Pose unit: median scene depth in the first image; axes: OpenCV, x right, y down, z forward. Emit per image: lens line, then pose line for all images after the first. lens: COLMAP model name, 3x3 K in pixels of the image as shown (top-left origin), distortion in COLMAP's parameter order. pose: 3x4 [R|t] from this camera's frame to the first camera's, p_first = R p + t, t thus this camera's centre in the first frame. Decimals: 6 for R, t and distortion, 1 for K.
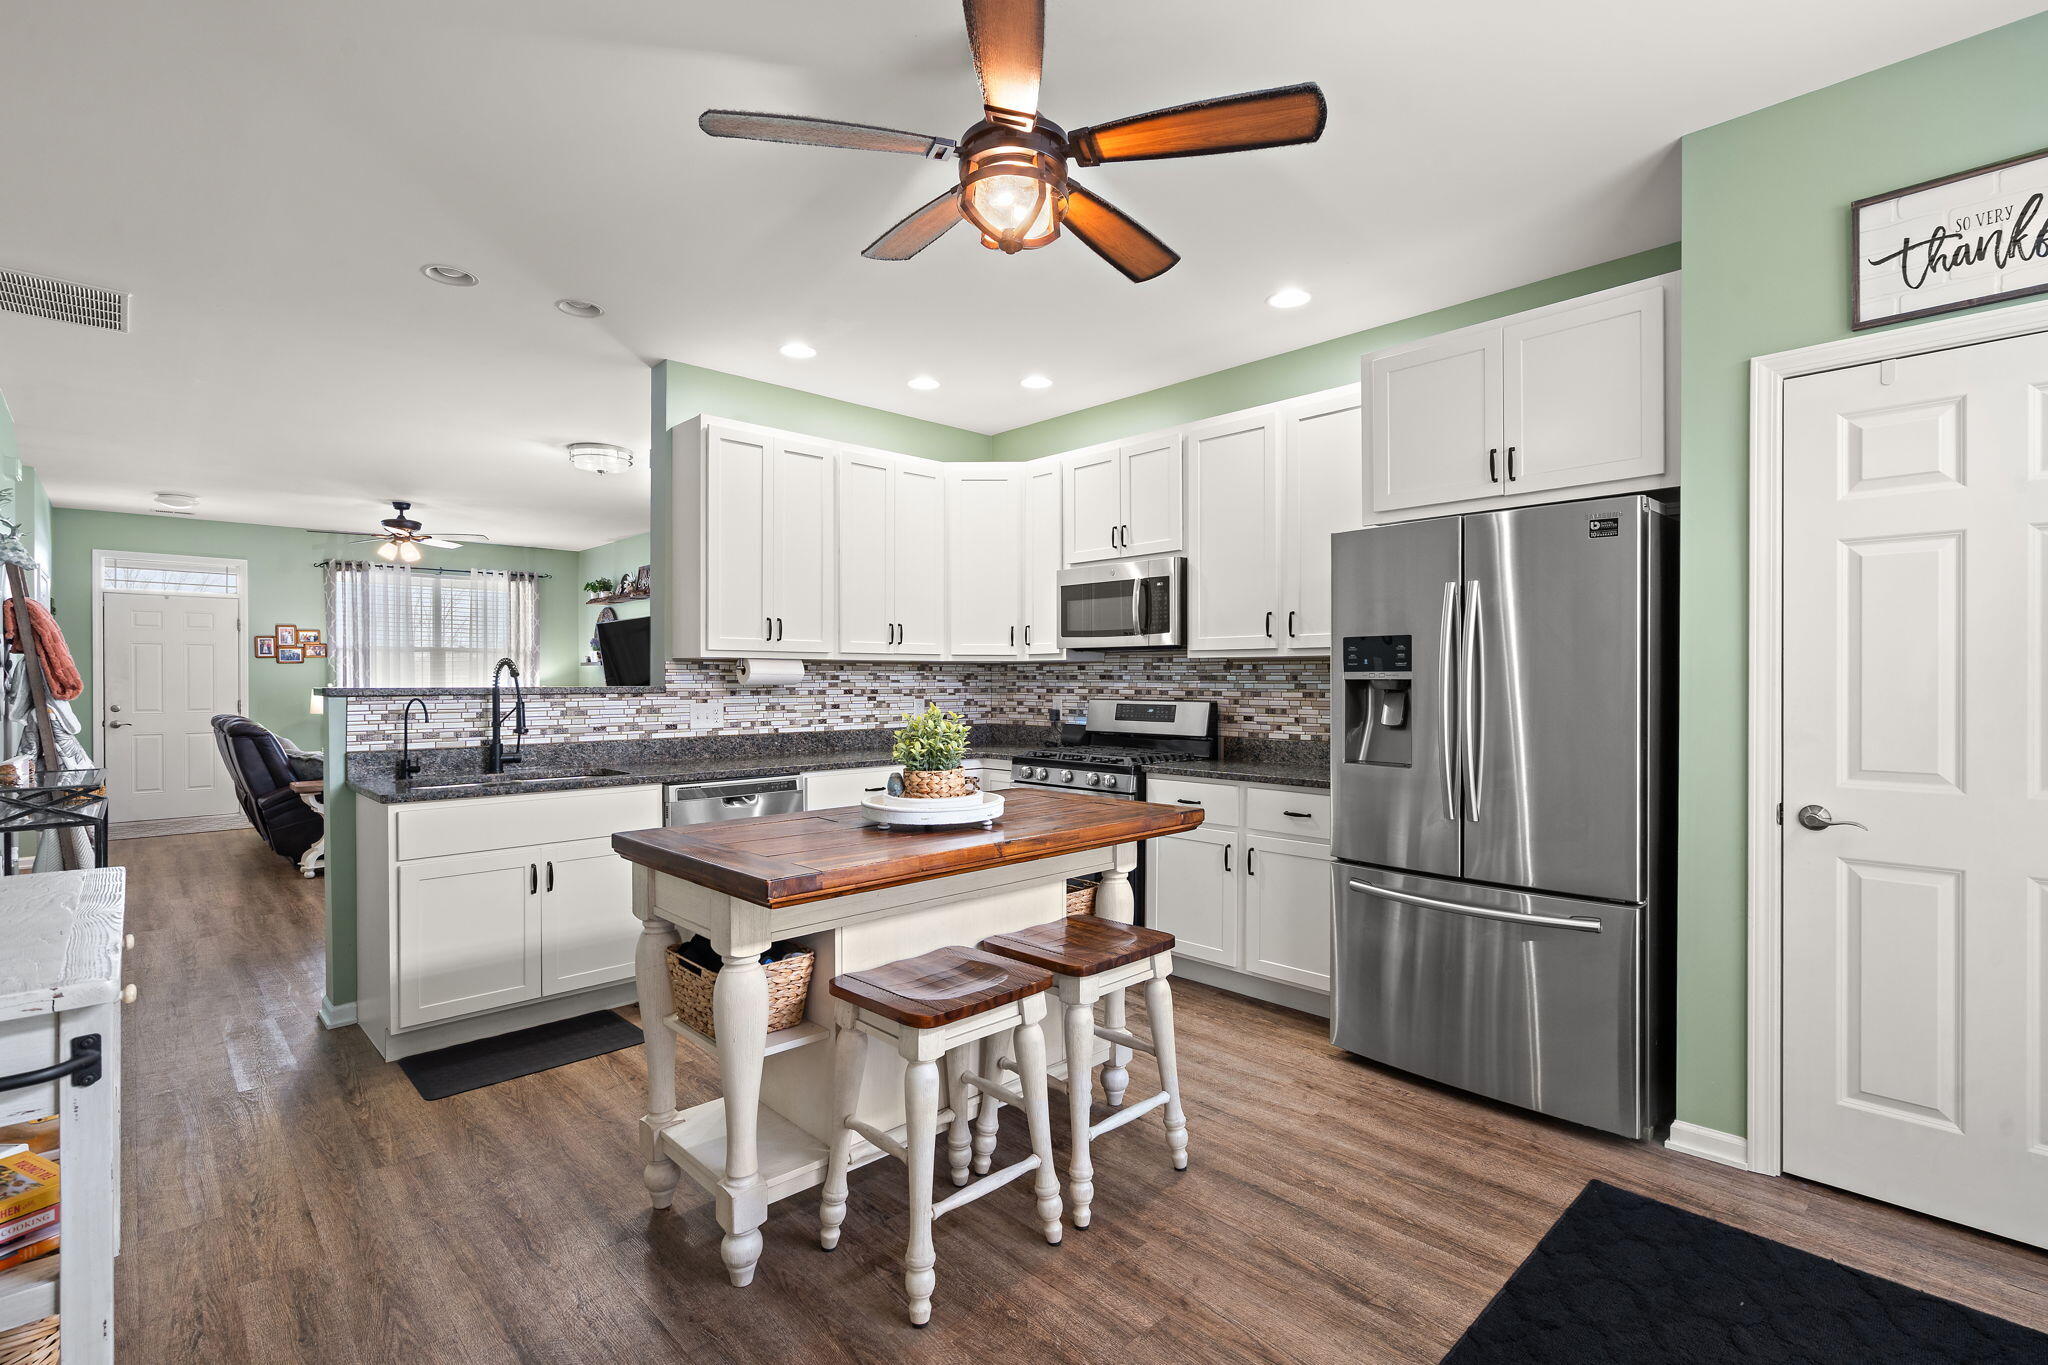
lens RADIAL K [[935.4, 0, 1019.6], [0, 935.4, 686.7], [0, 0, 1]] dist [-0.009982, -0.000265]
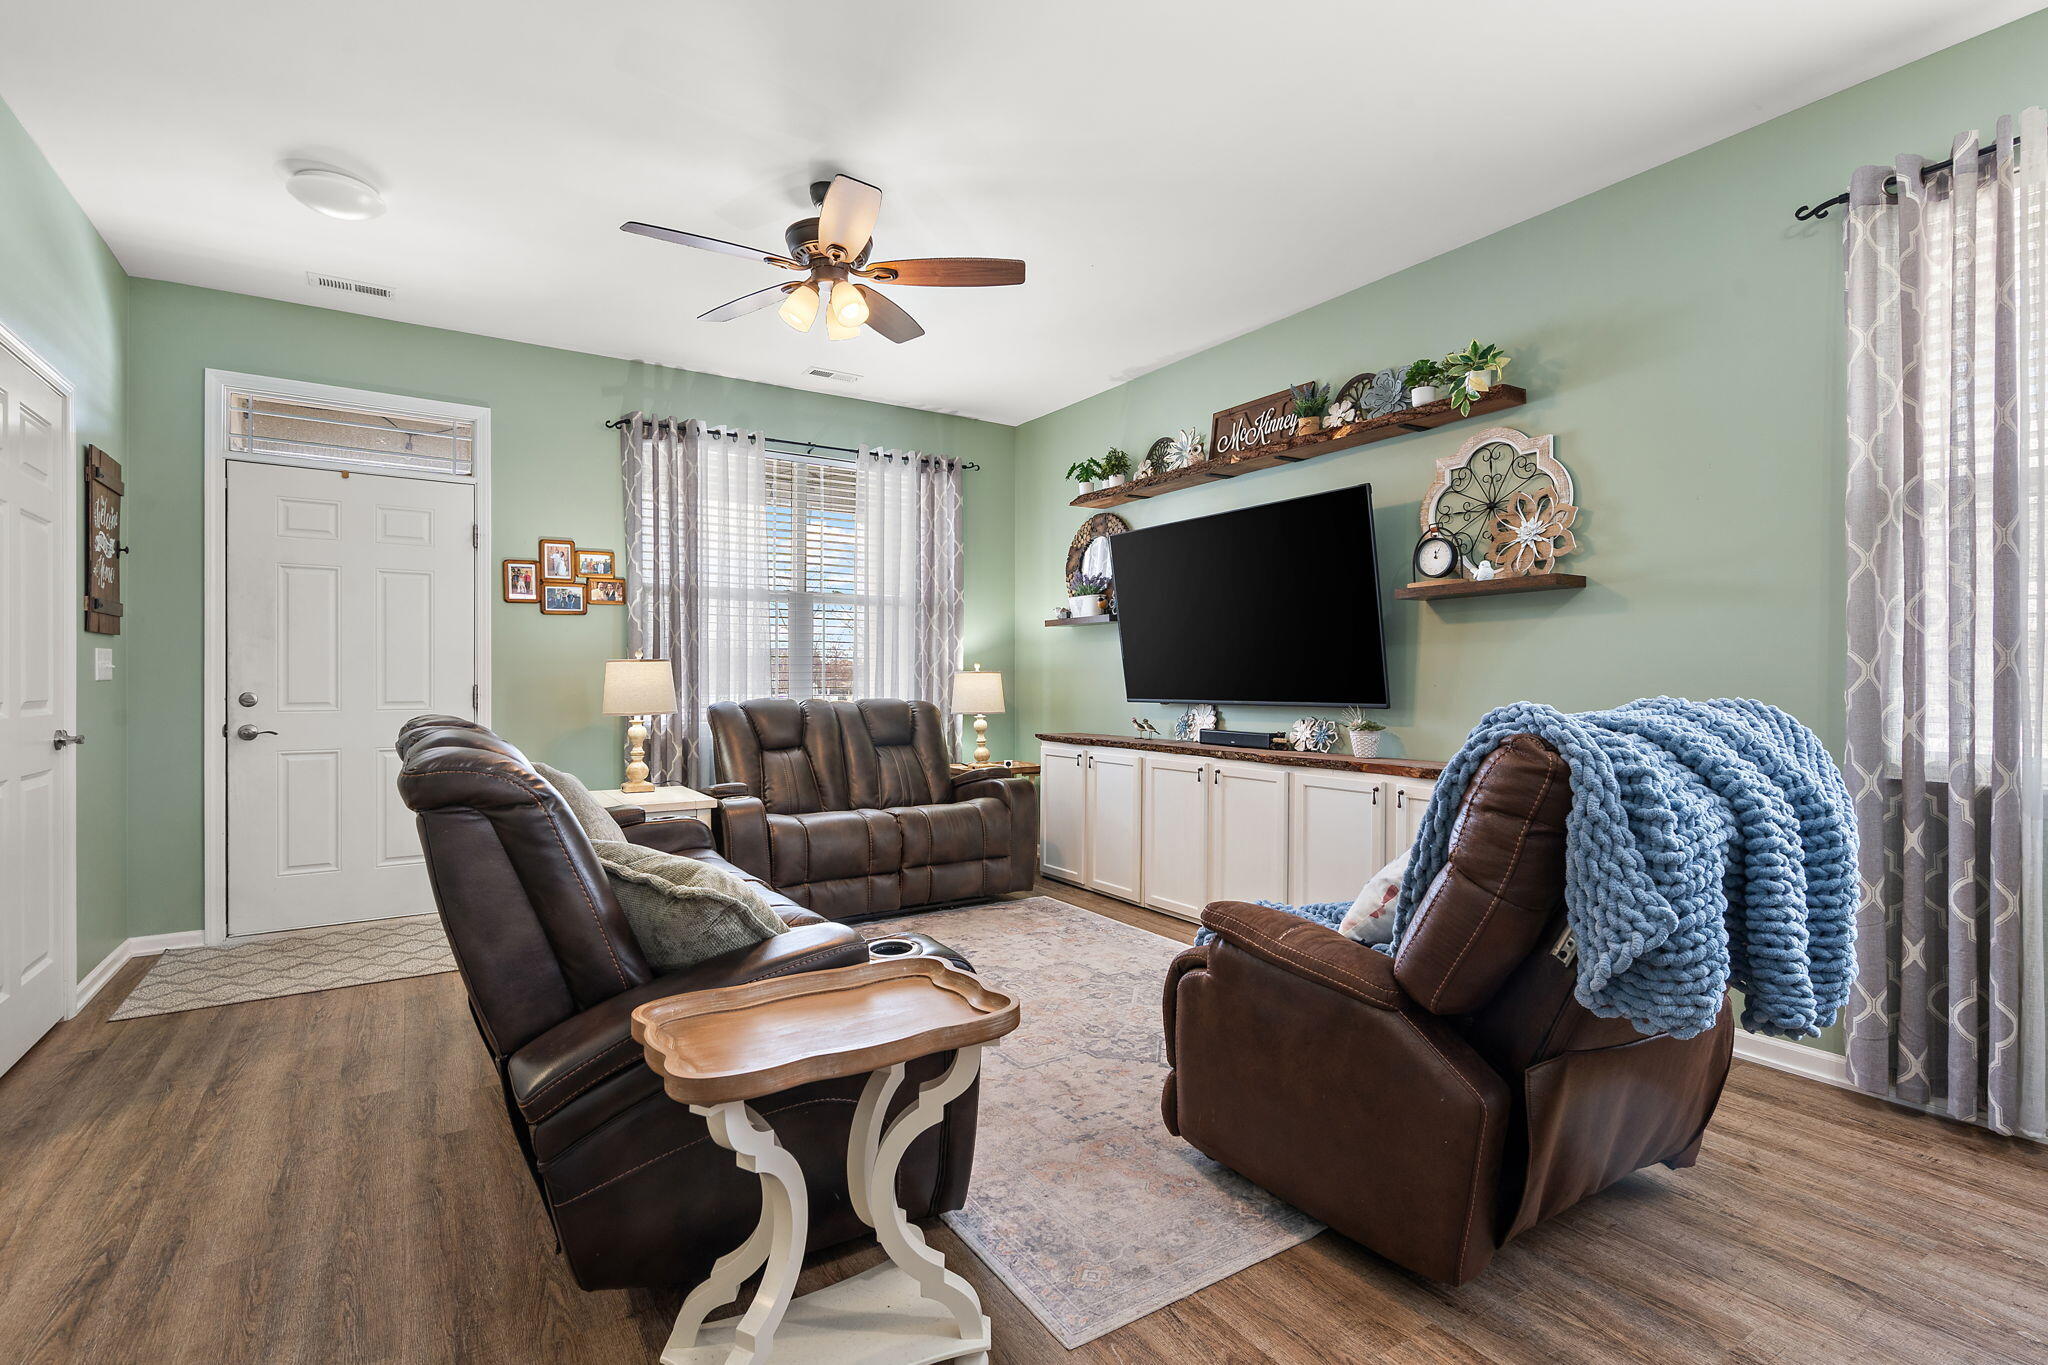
lens RADIAL K [[935.4, 0, 1020.1], [0, 935.4, 682.2], [0, 0, 1]] dist [-0.009982, -0.000265]
pose [[0.983218, -0.000132, -0.182434, -0.819922], [-0.001328, 0.999968, -0.007881, 0.029607], [0.182429, 0.007991, 0.983186, 0.998958]]
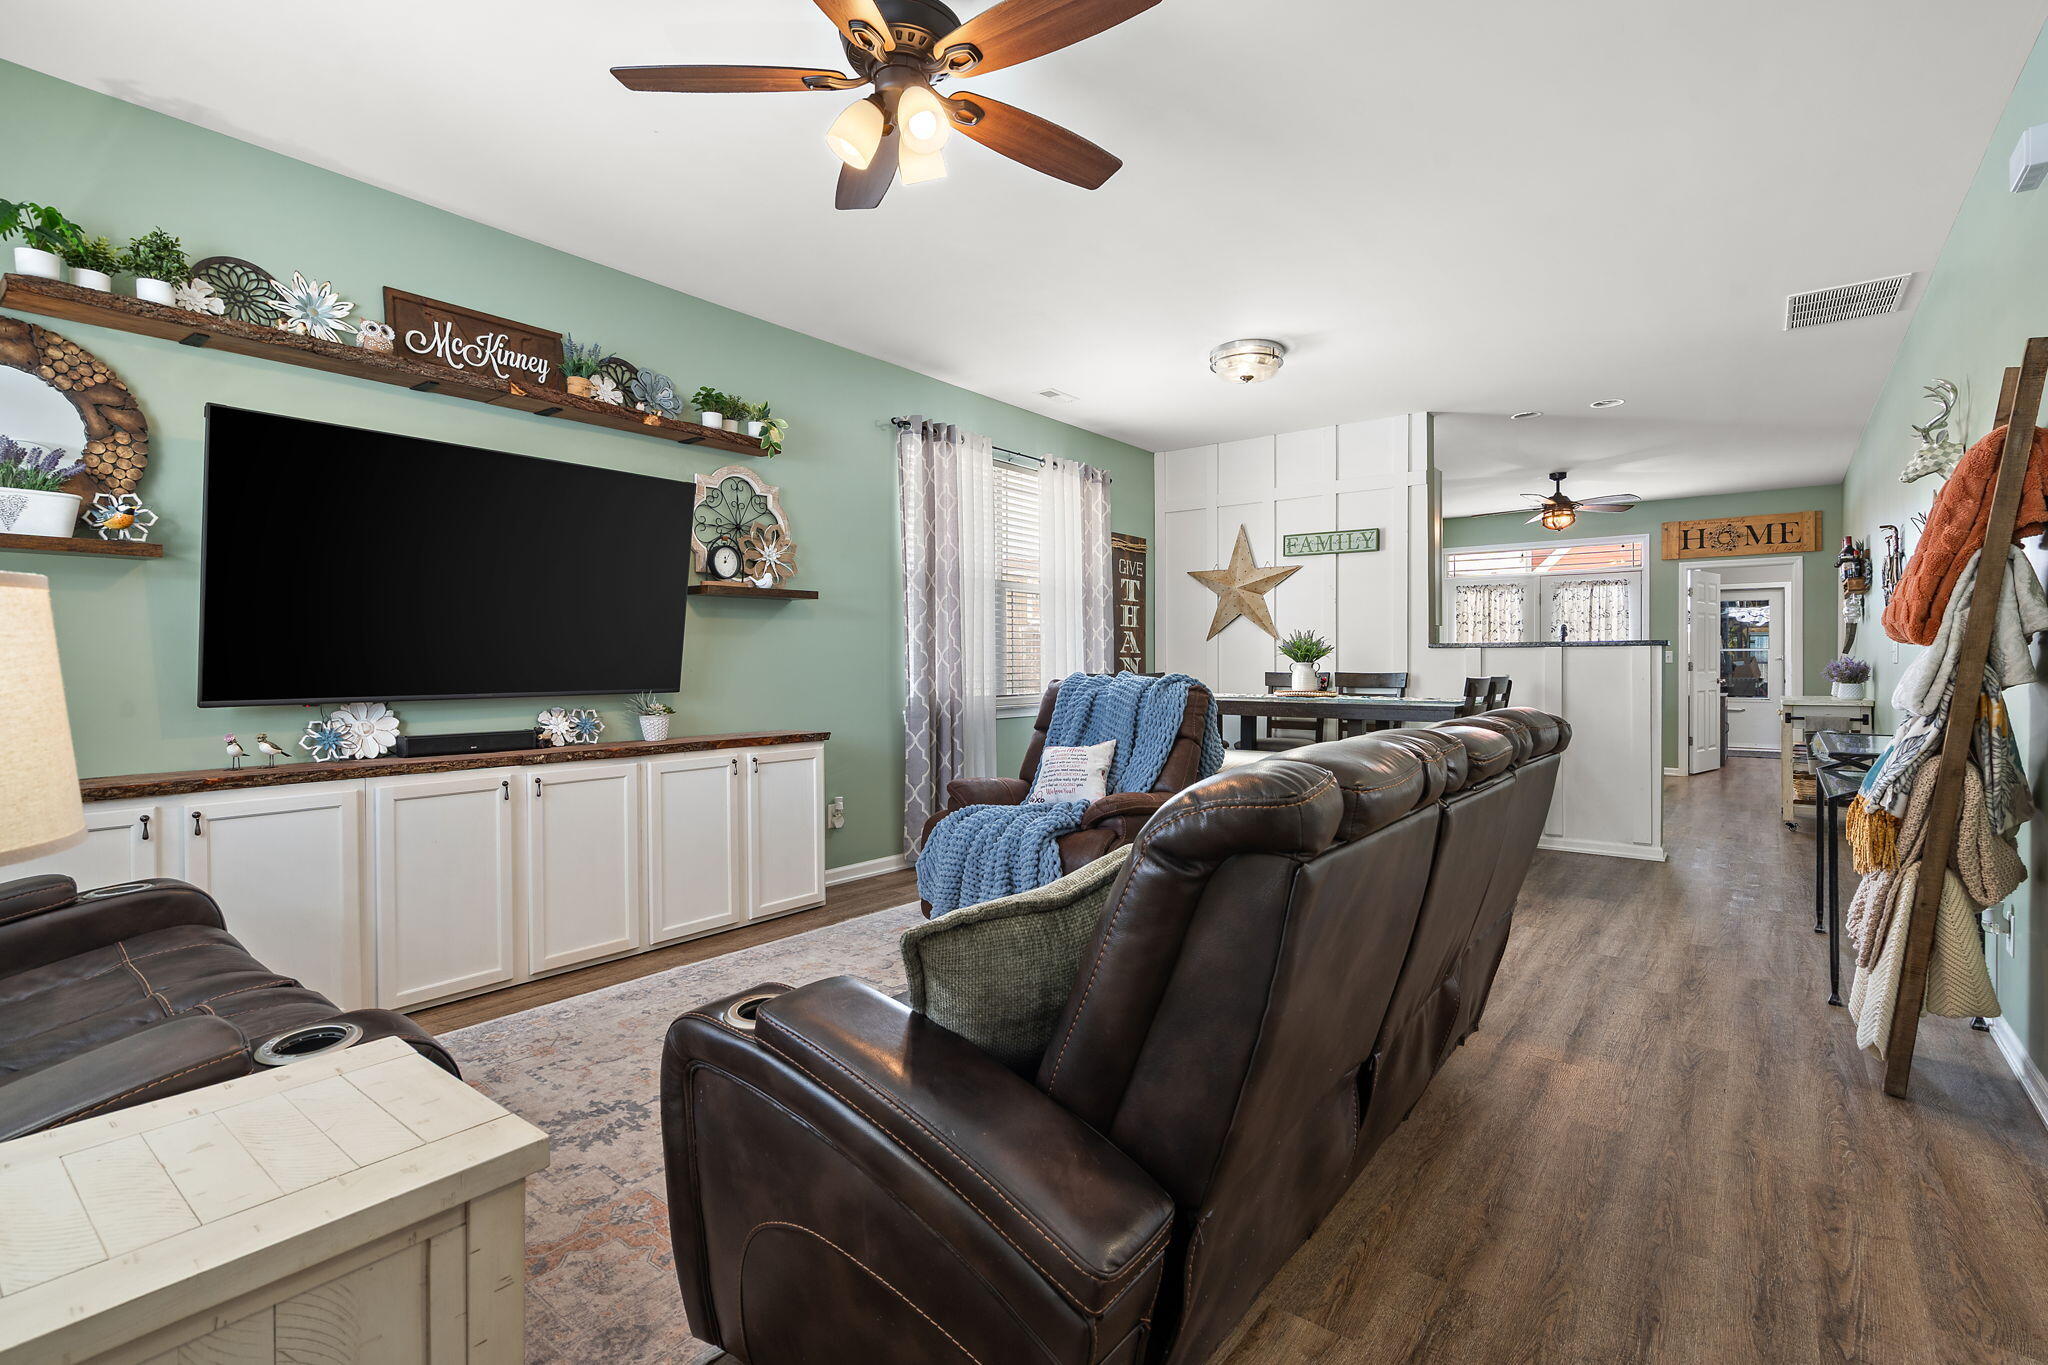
lens RADIAL K [[935.4, 0, 1015.0], [0, 935.4, 667.2], [0, 0, 1]] dist [-0.009982, -0.000265]
pose [[-0.127785, -0.007479, 0.991774, -1.513646], [0.012074, 0.999886, 0.009096, 0.019085], [-0.991728, 0.013137, -0.127680, 1.606923]]
